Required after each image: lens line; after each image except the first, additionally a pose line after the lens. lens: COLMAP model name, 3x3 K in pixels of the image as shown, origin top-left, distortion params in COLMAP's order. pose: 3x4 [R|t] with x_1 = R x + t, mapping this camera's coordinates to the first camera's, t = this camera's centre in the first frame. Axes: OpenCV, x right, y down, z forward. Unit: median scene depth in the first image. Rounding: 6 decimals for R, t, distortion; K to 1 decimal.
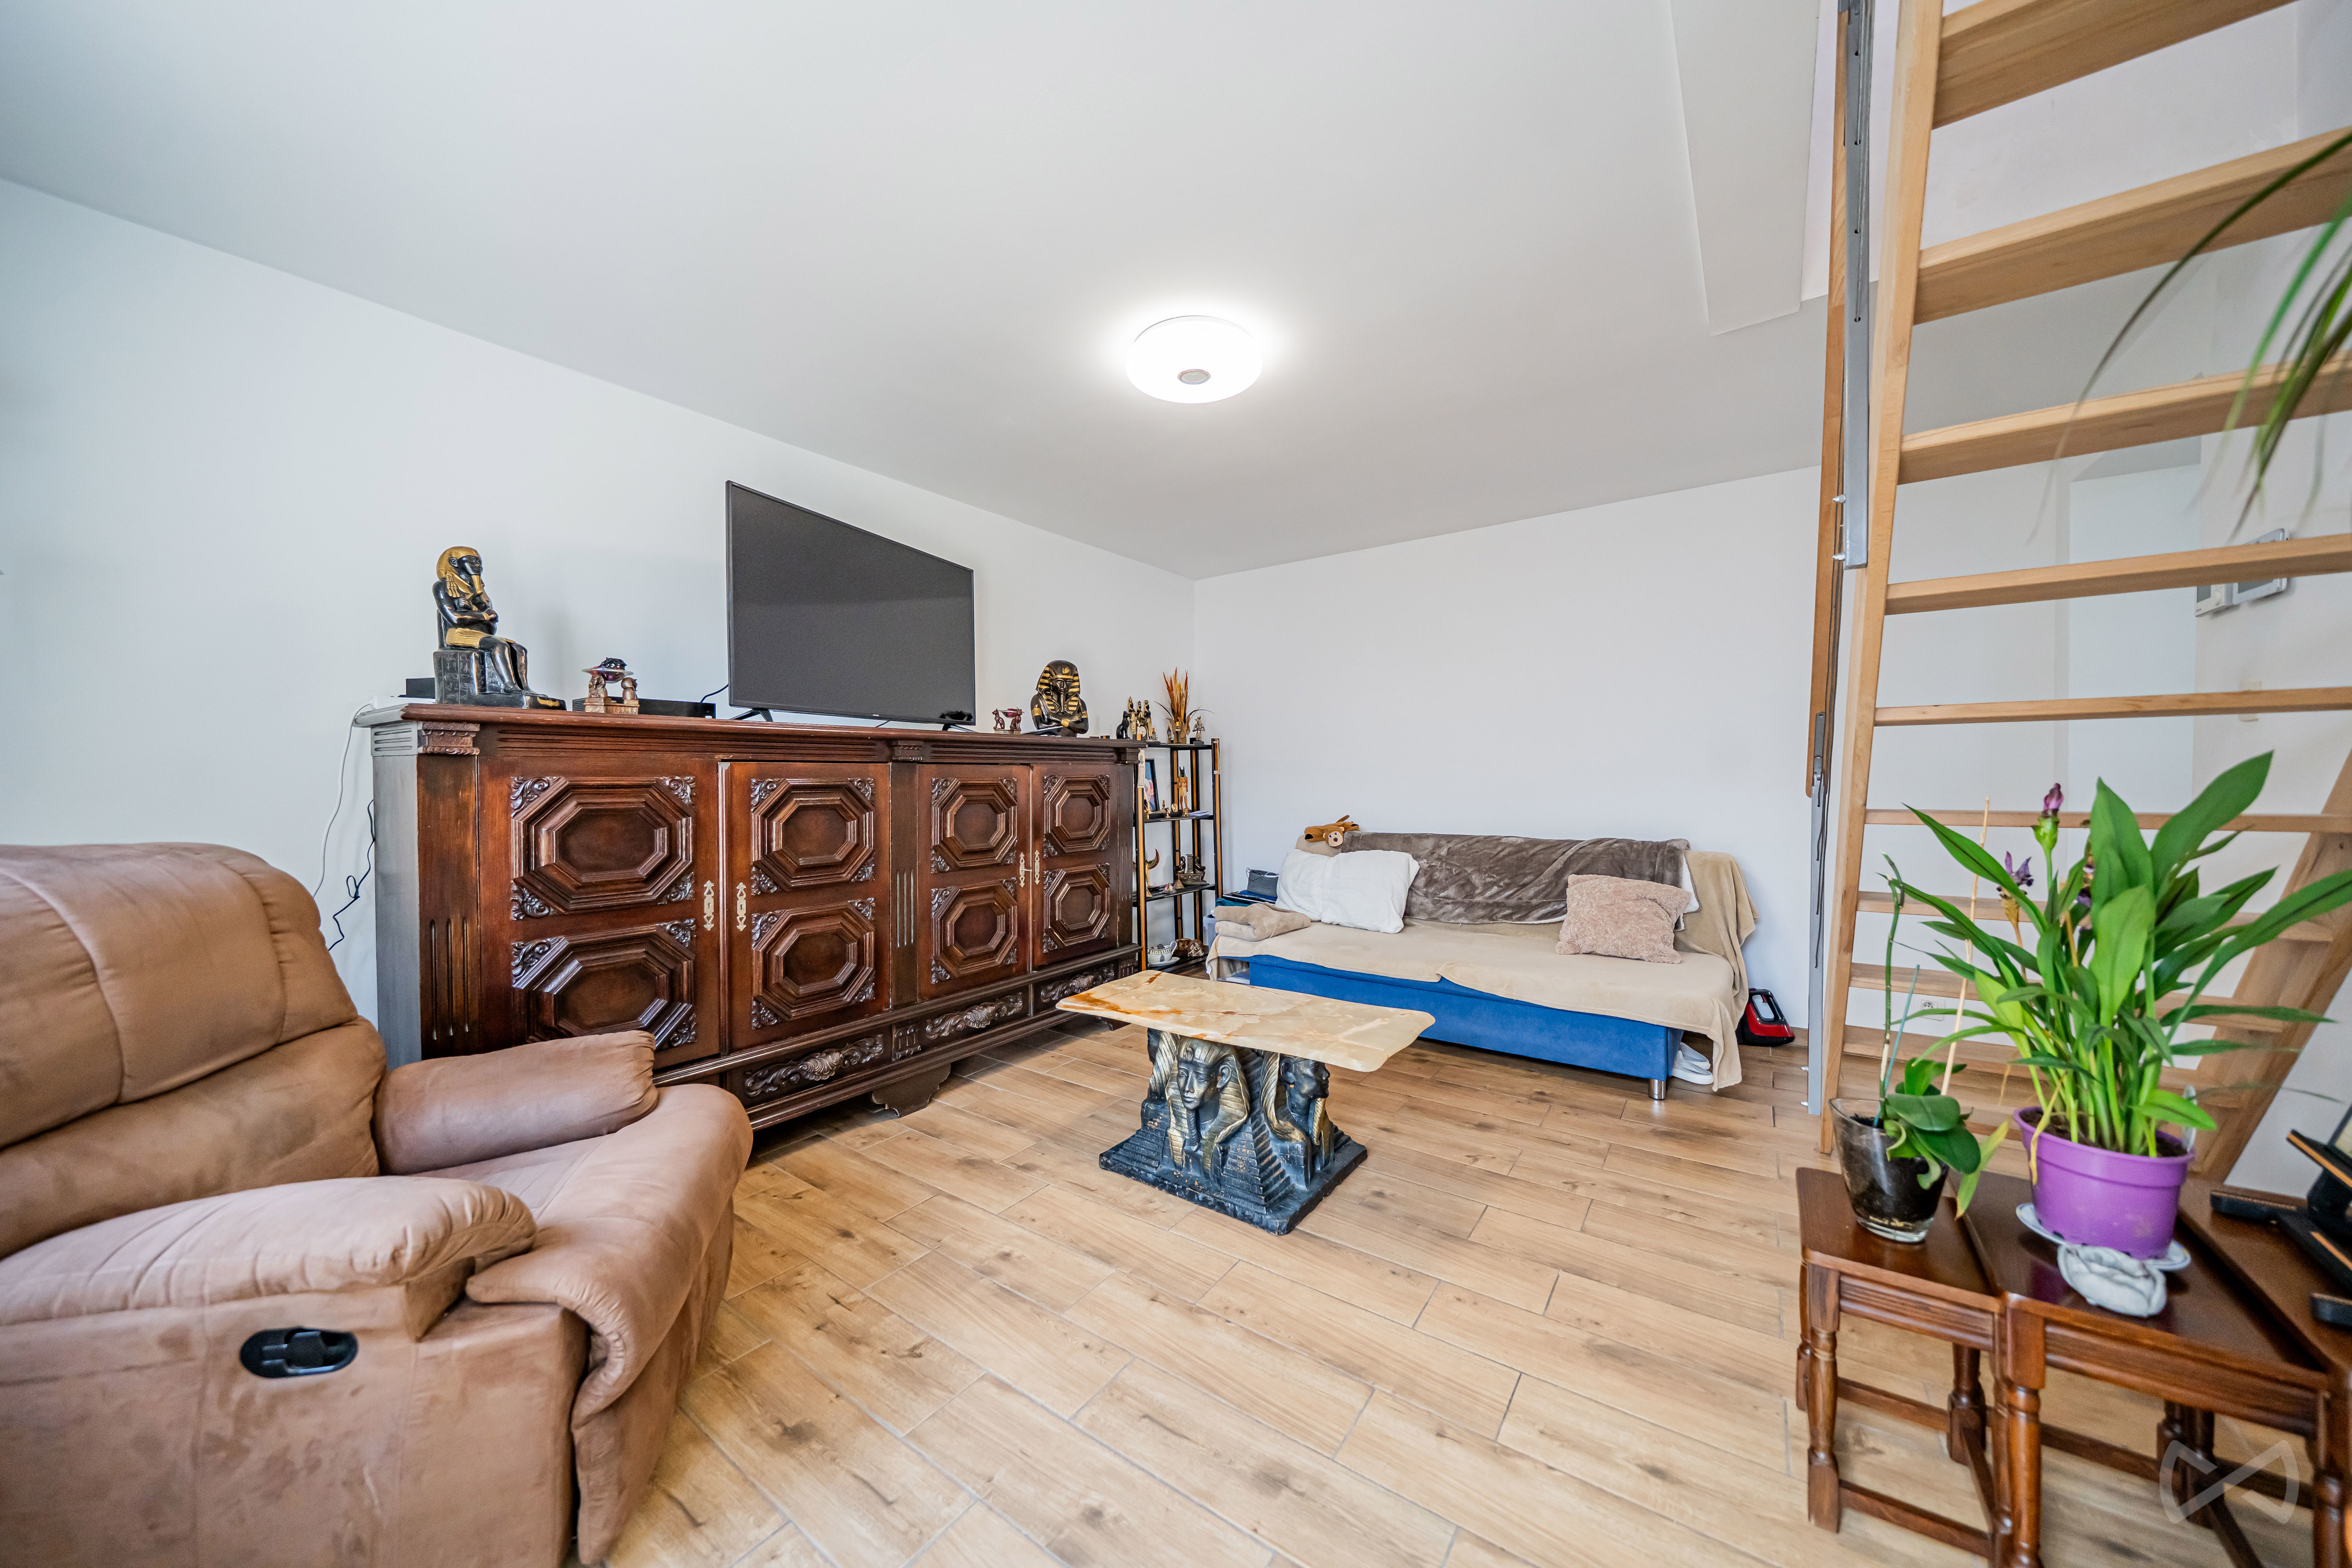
lens RADIAL K [[812.1, 0, 1178.5], [0, 812.1, 782.9], [0, 0, 1]] dist [-0.000255, 0.000000]
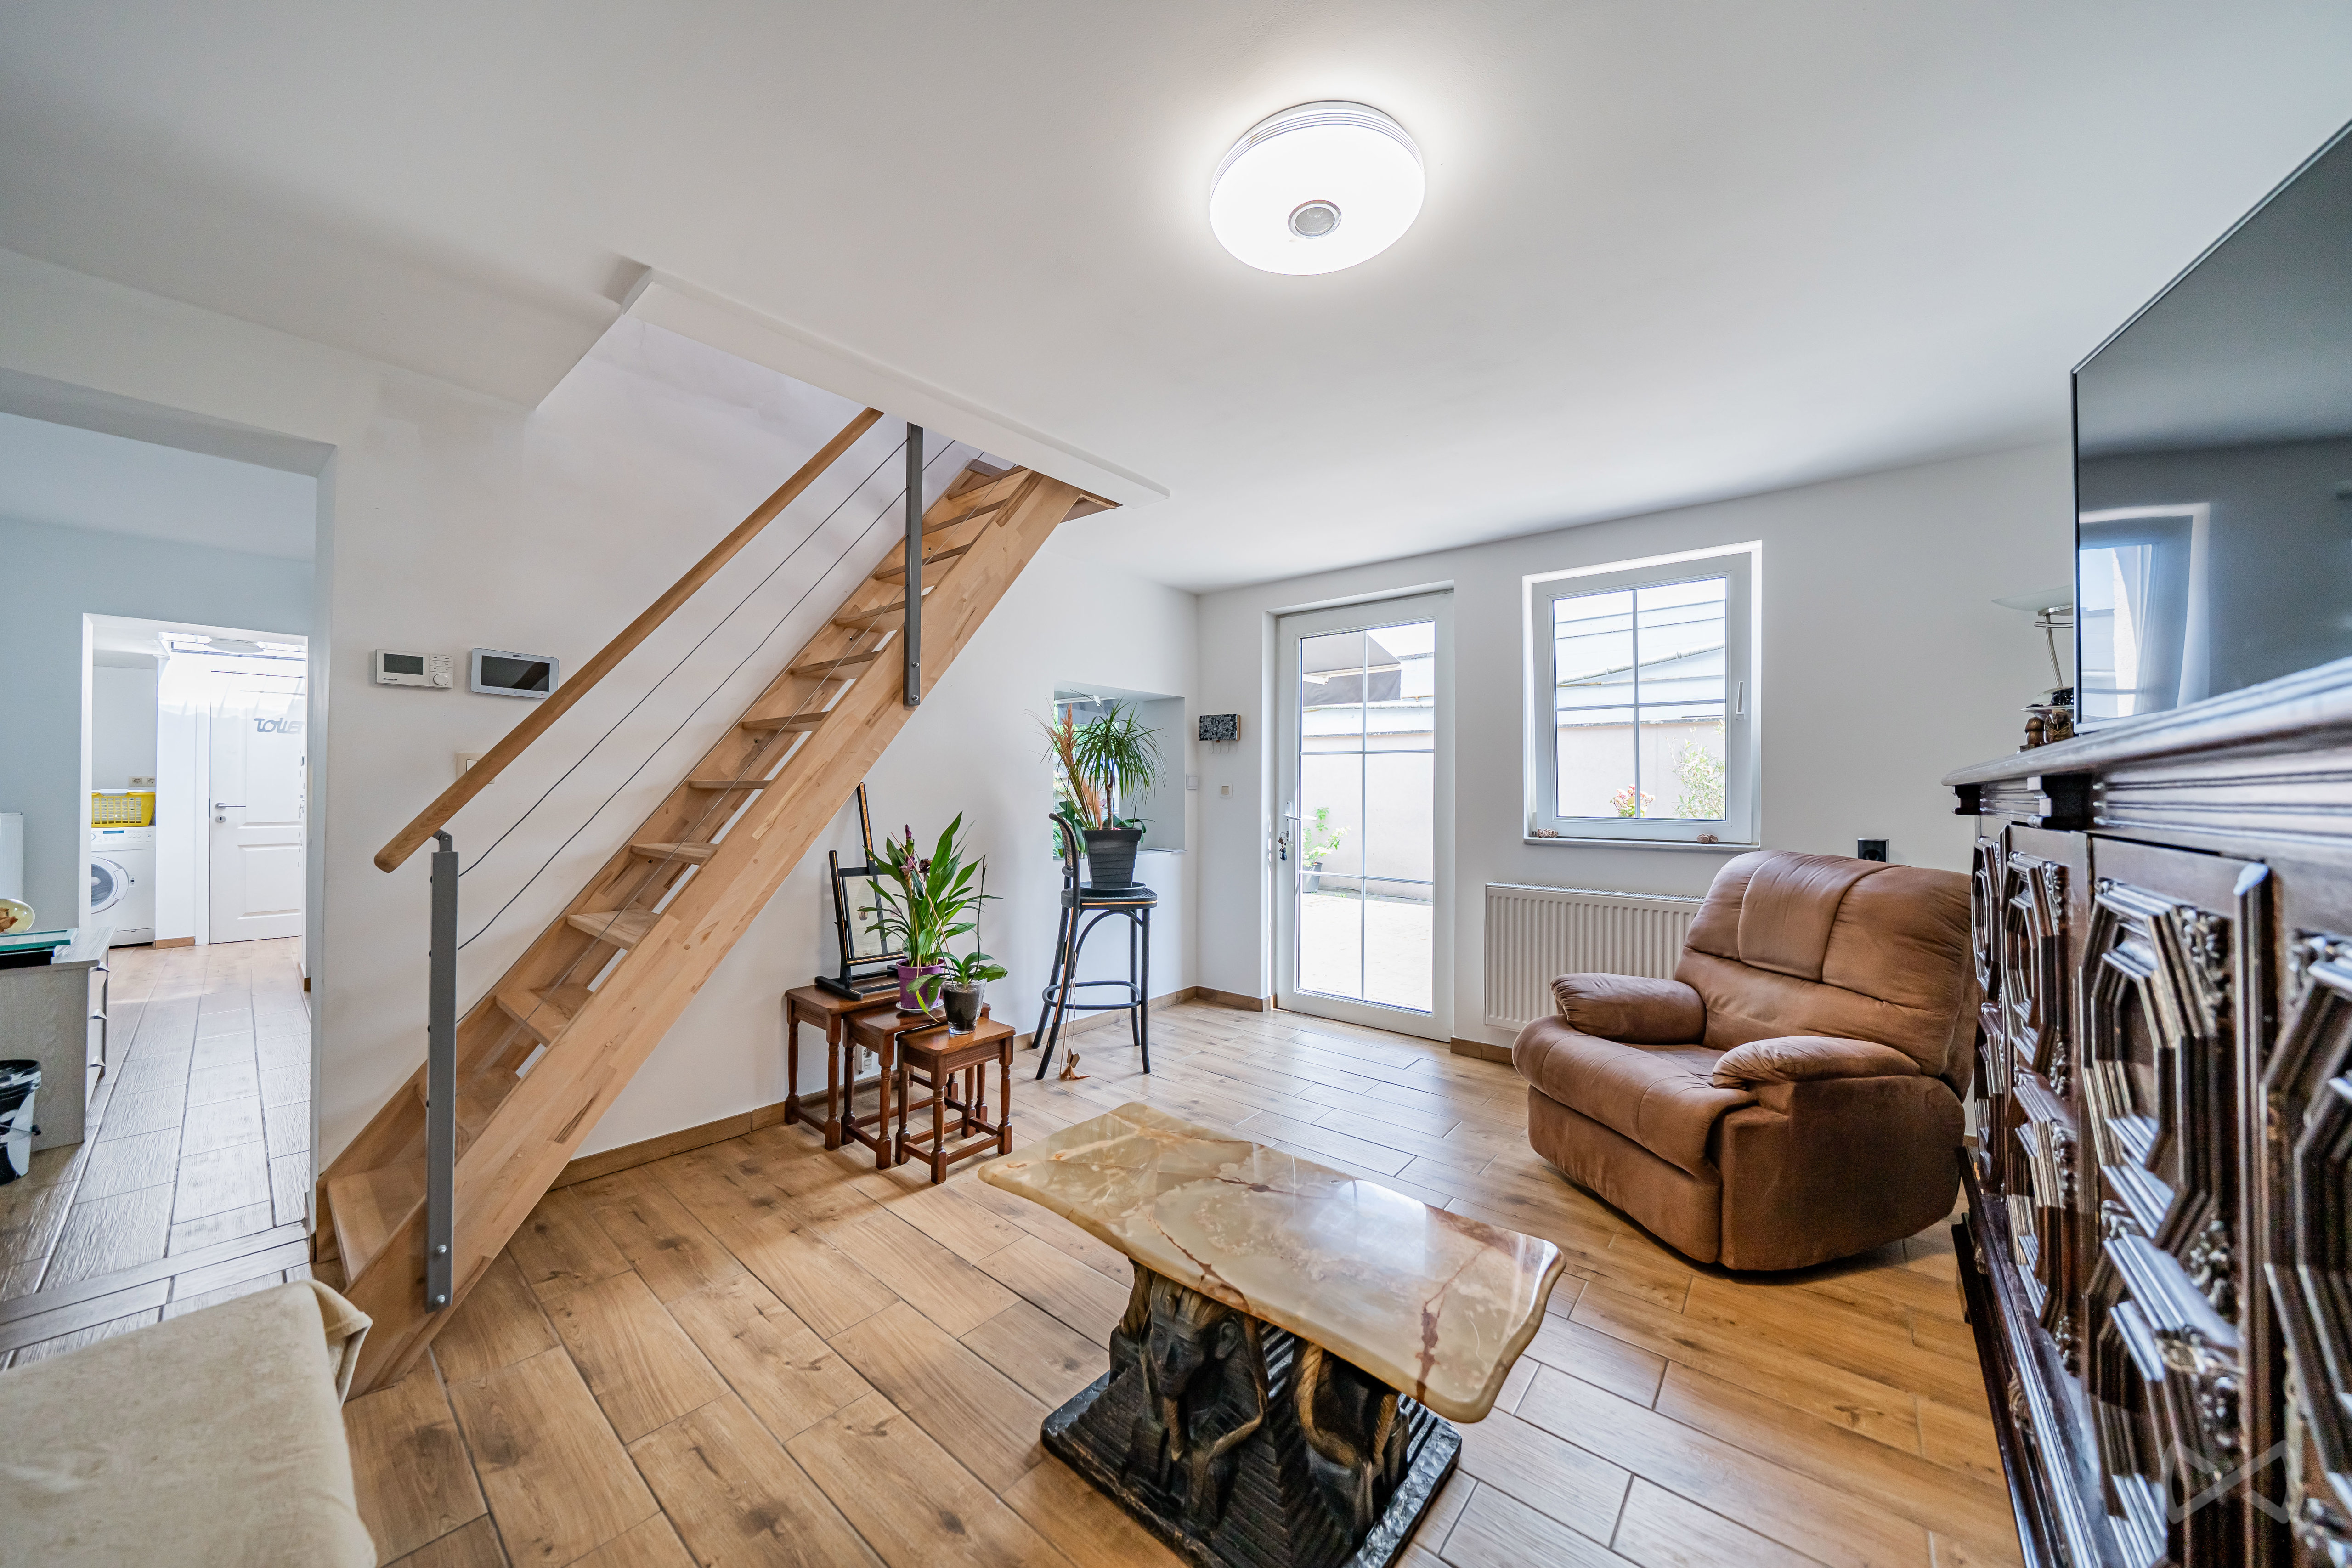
lens RADIAL K [[812.1, 0, 1172.6], [0, 812.1, 786.0], [0, 0, 1]] dist [-0.000255, 0.000000]
pose [[-0.996763, -0.005016, 0.080243, 0.085465], [-0.005081, 0.999987, -0.000602, -0.057543], [-0.080239, -0.001007, -0.996775, 1.741413]]
